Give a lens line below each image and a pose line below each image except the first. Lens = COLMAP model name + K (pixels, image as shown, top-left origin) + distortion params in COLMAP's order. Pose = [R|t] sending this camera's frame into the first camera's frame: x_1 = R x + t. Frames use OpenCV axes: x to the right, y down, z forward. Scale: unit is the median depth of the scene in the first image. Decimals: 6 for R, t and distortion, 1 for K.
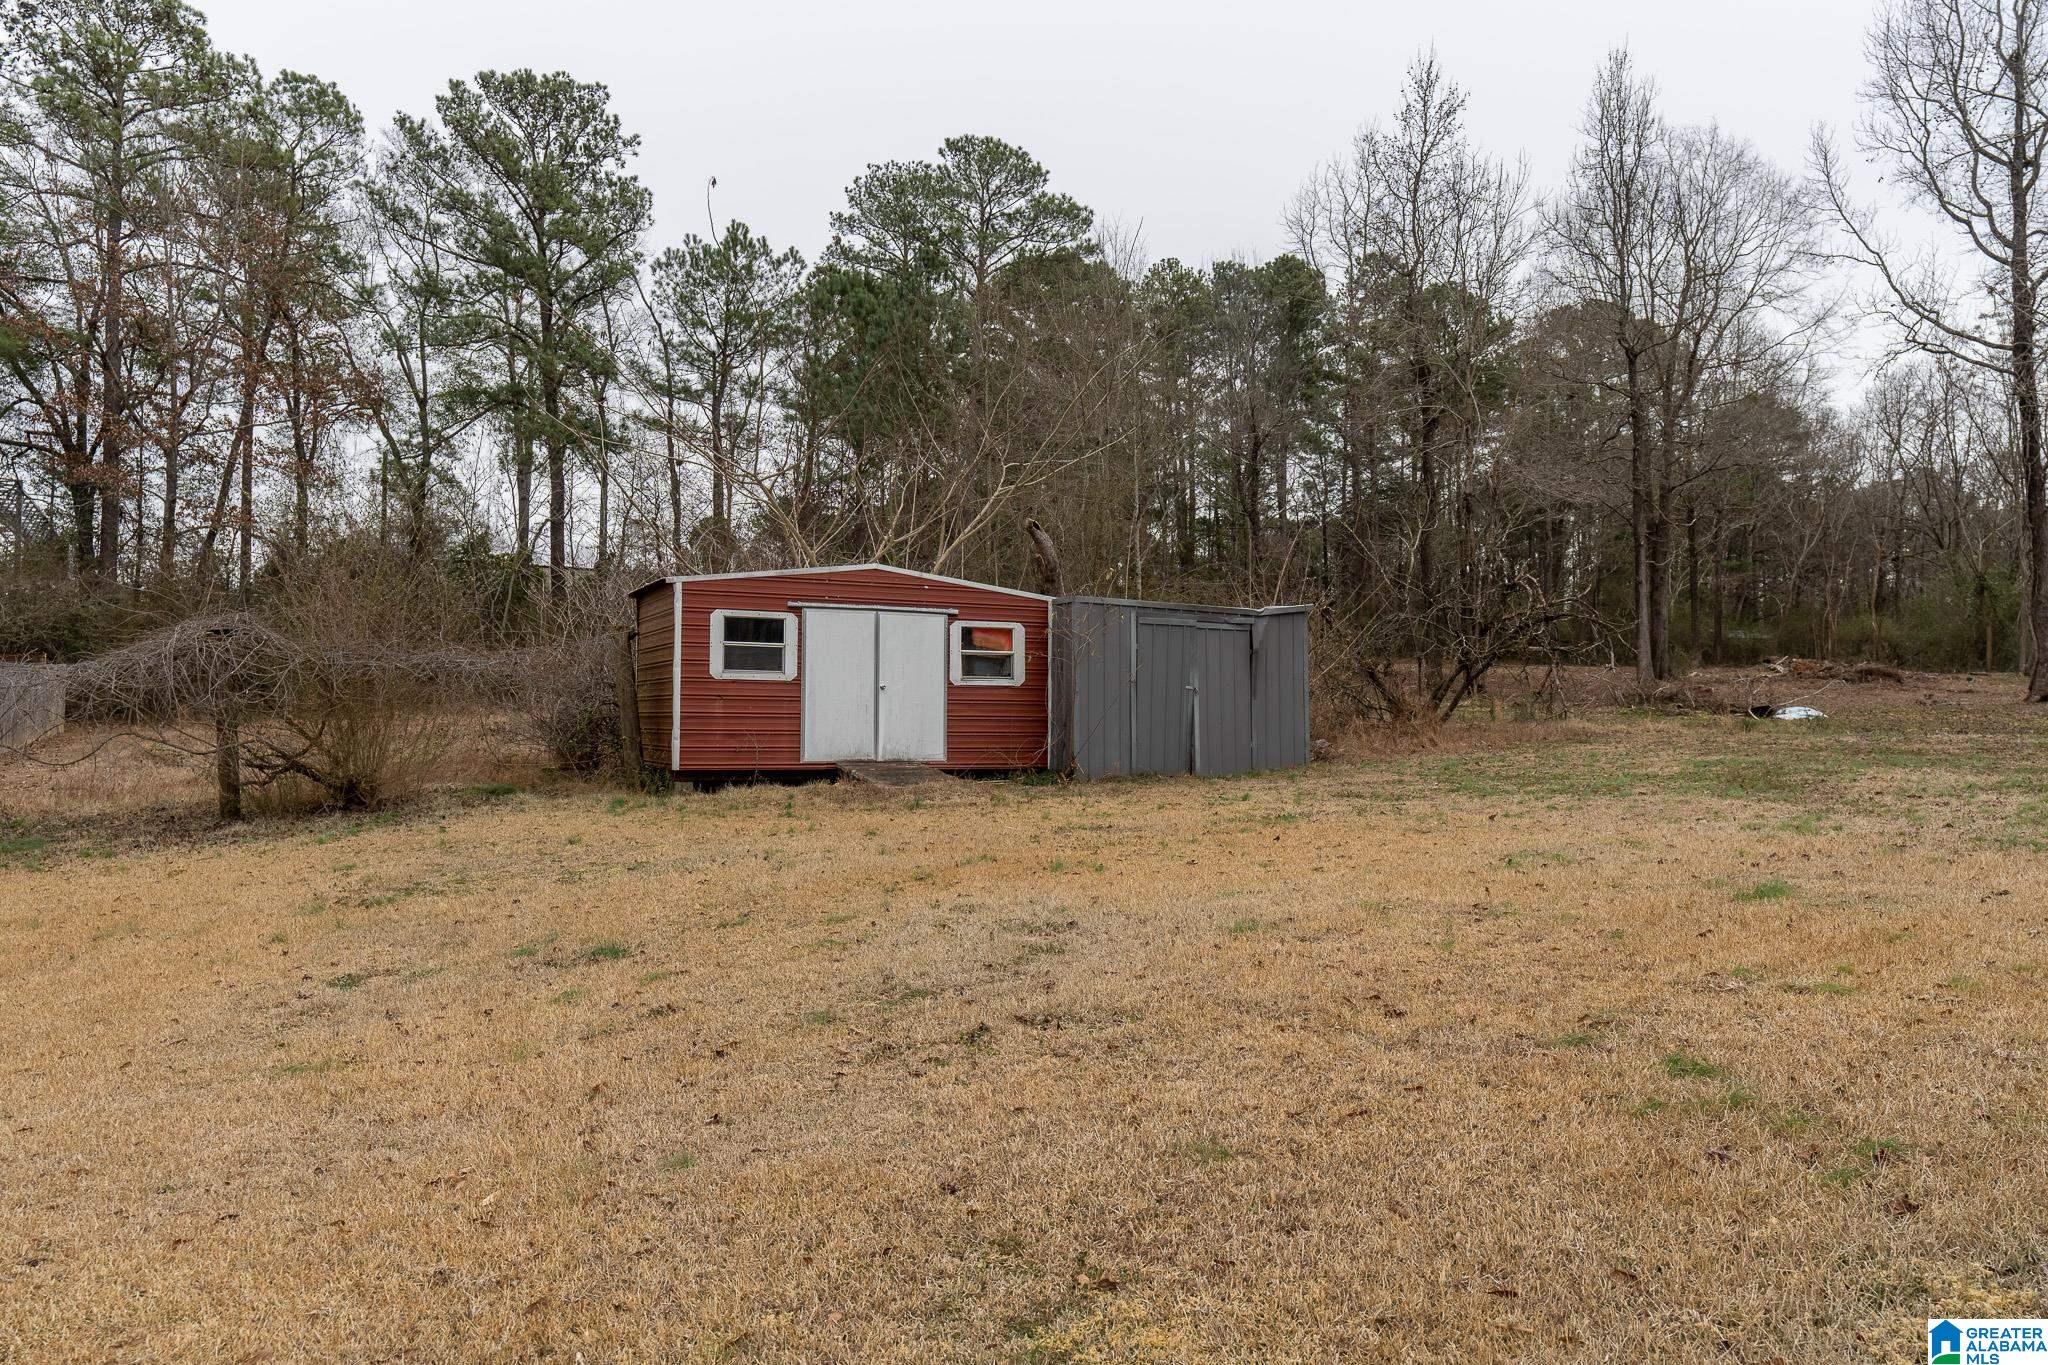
lens RADIAL K [[1375.9, 0, 1021.1], [0, 1375.9, 679.0], [0, 0, 1]] dist [-0.001319, 0.002369]
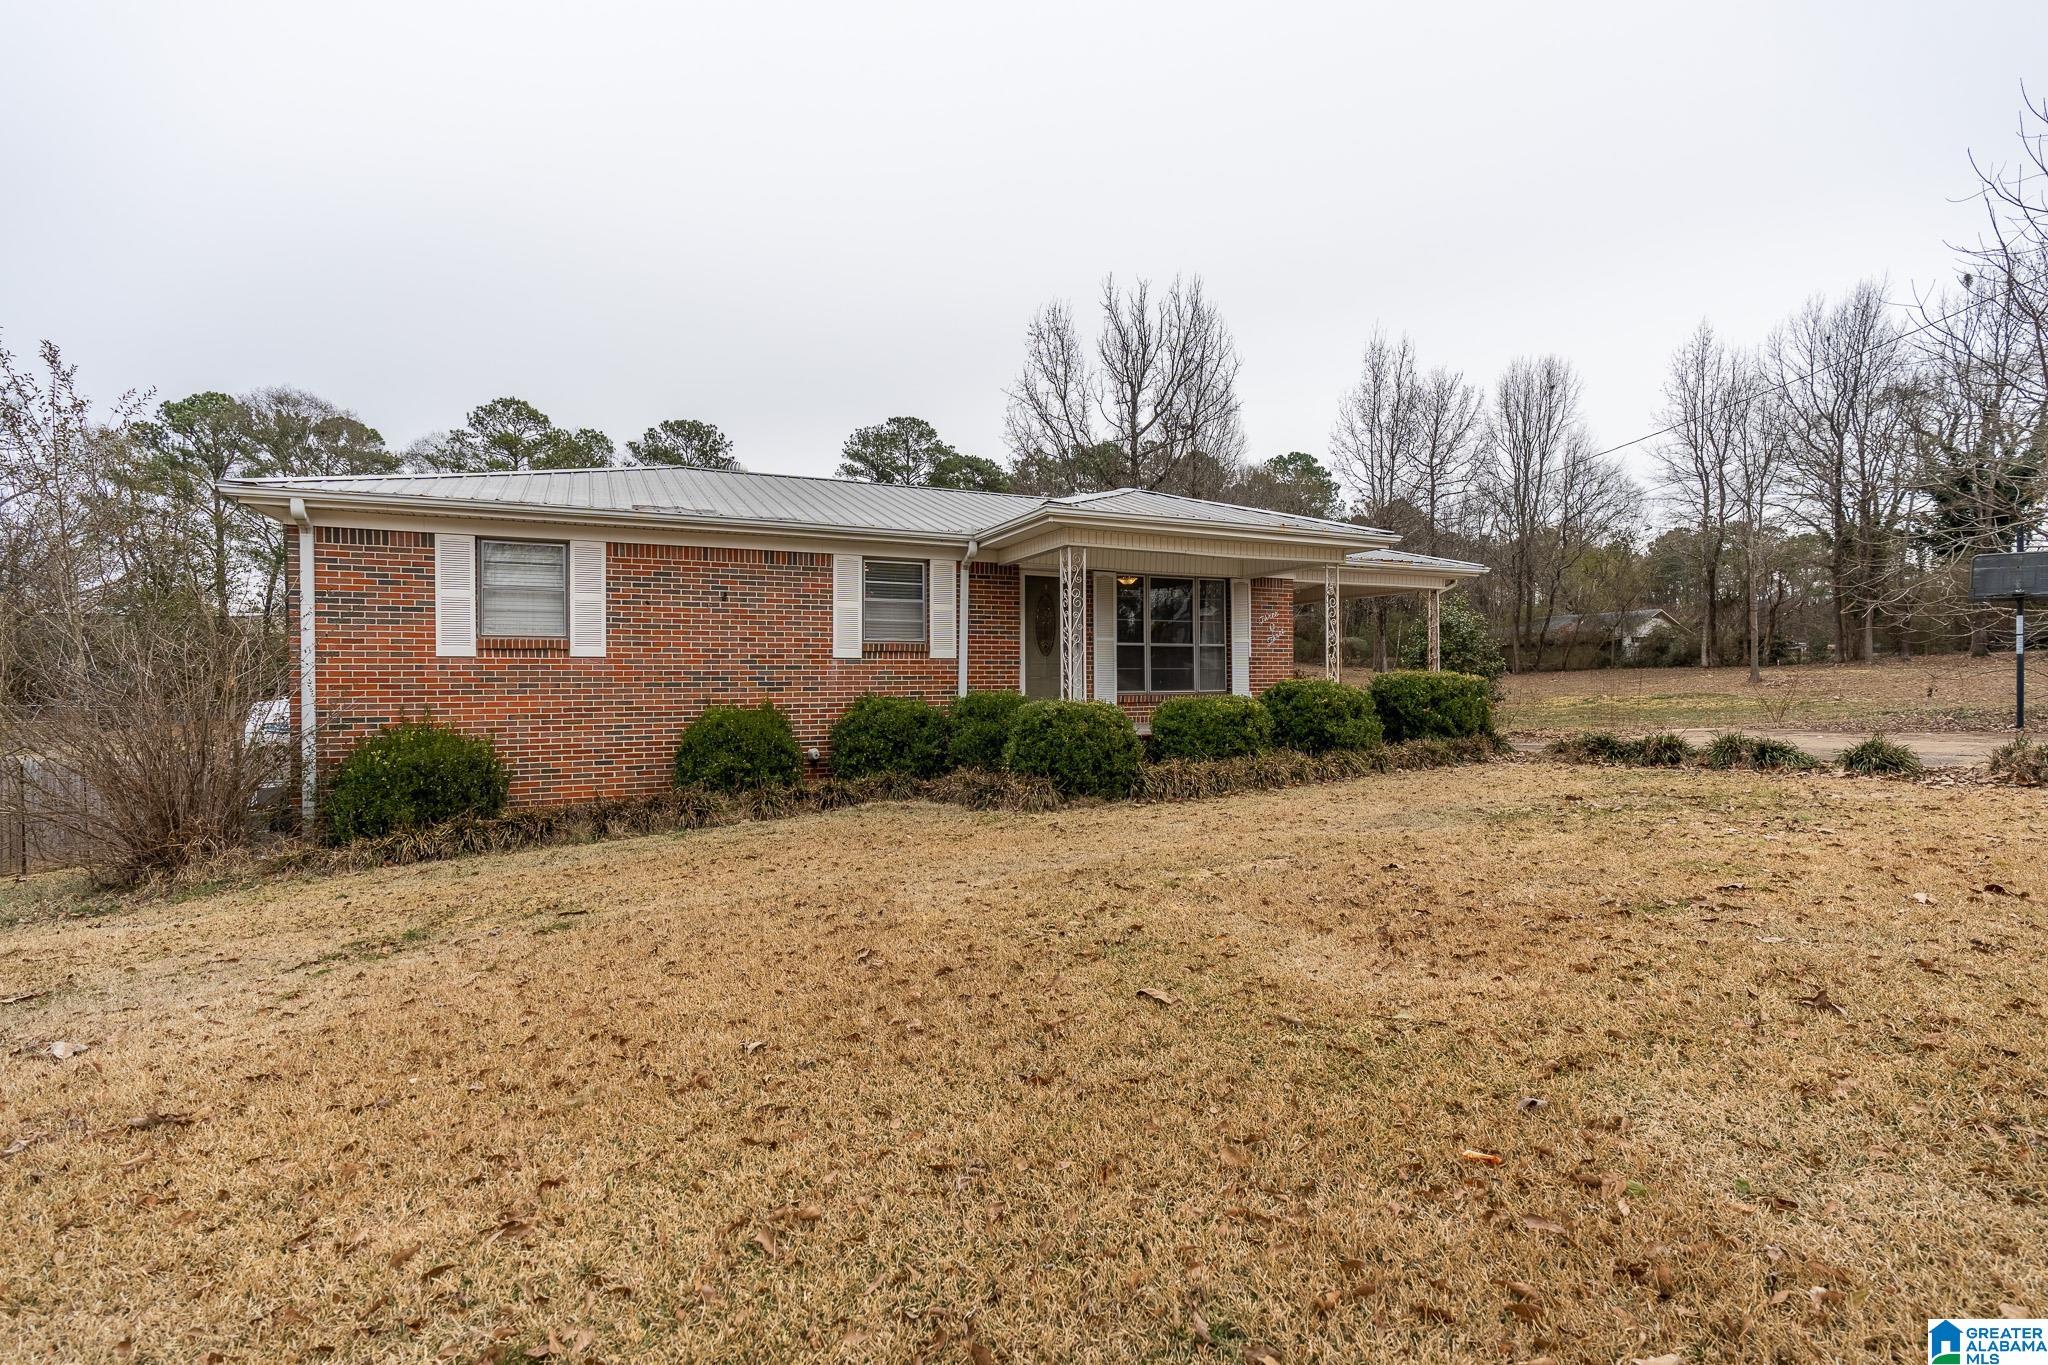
lens RADIAL K [[911.6, 0, 1022.1], [0, 911.6, 681.9], [0, 0, 1]] dist [0.004290, 0.000358]
pose [[0.994923, -0.006138, -0.100454, 0.363646], [0.010575, 0.998989, 0.043690, -0.059044], [0.100085, -0.044530, 0.993982, -0.493468]]
